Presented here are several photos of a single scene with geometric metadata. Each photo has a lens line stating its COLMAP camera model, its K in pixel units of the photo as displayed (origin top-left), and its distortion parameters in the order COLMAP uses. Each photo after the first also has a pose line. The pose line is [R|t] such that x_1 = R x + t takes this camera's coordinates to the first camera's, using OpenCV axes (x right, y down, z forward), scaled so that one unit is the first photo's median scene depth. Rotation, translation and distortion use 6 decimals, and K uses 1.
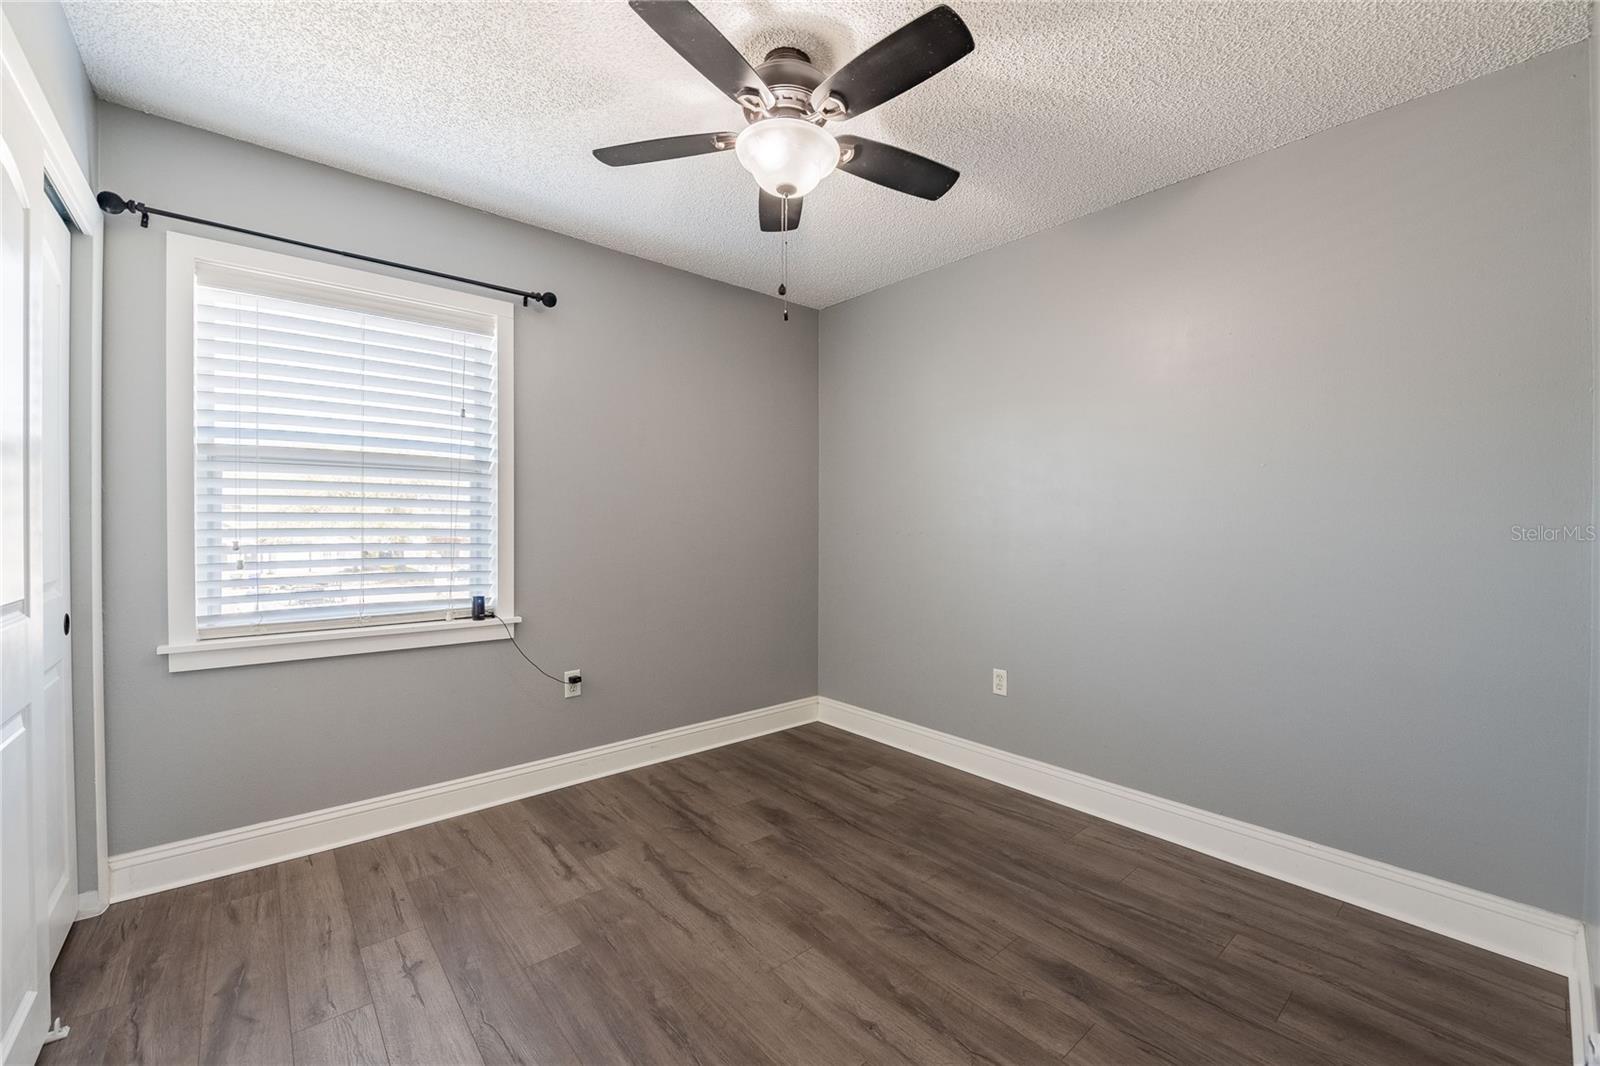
lens RADIAL K [[651.2, 0, 808.6], [0, 651.2, 526.9], [0, 0, 1]] dist [-0.010189, -0.000698]
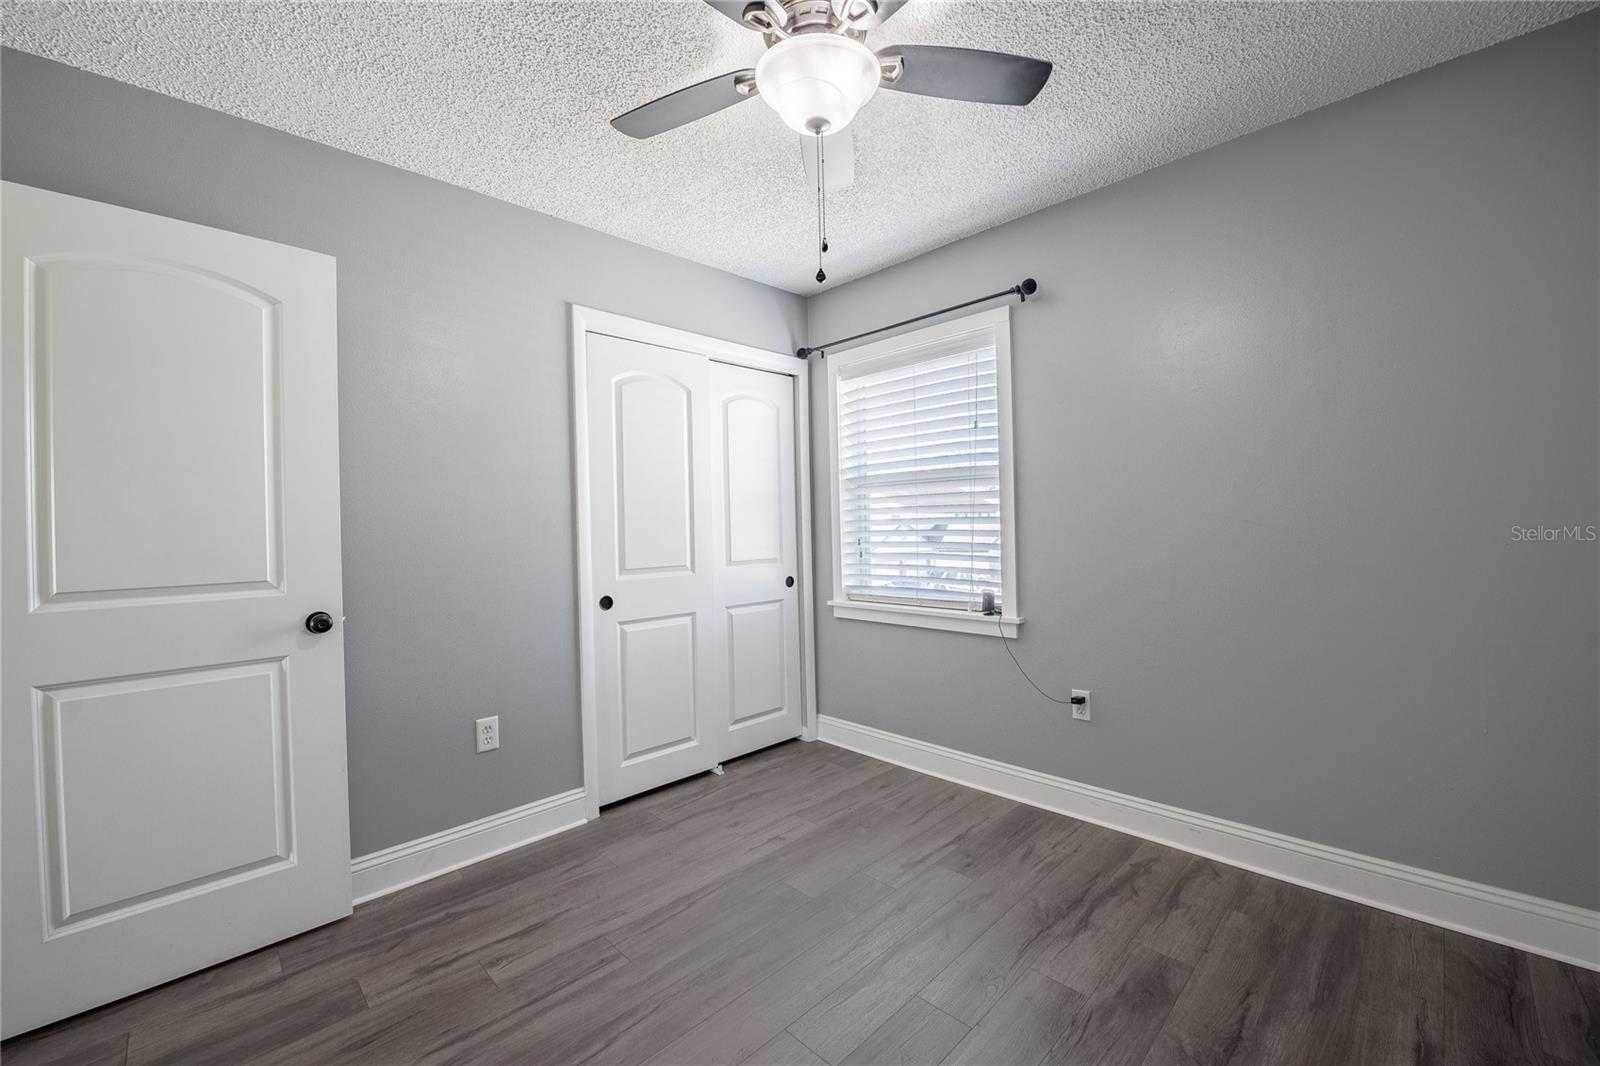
lens RADIAL K [[651.2, 0, 808.6], [0, 651.2, 526.9], [0, 0, 1]] dist [-0.010189, -0.000698]
pose [[0.059290, -0.003273, -0.998235, 0.563635], [0.018994, 0.999817, -0.002150, -0.005223], [0.998060, -0.018833, 0.059341, 0.667594]]
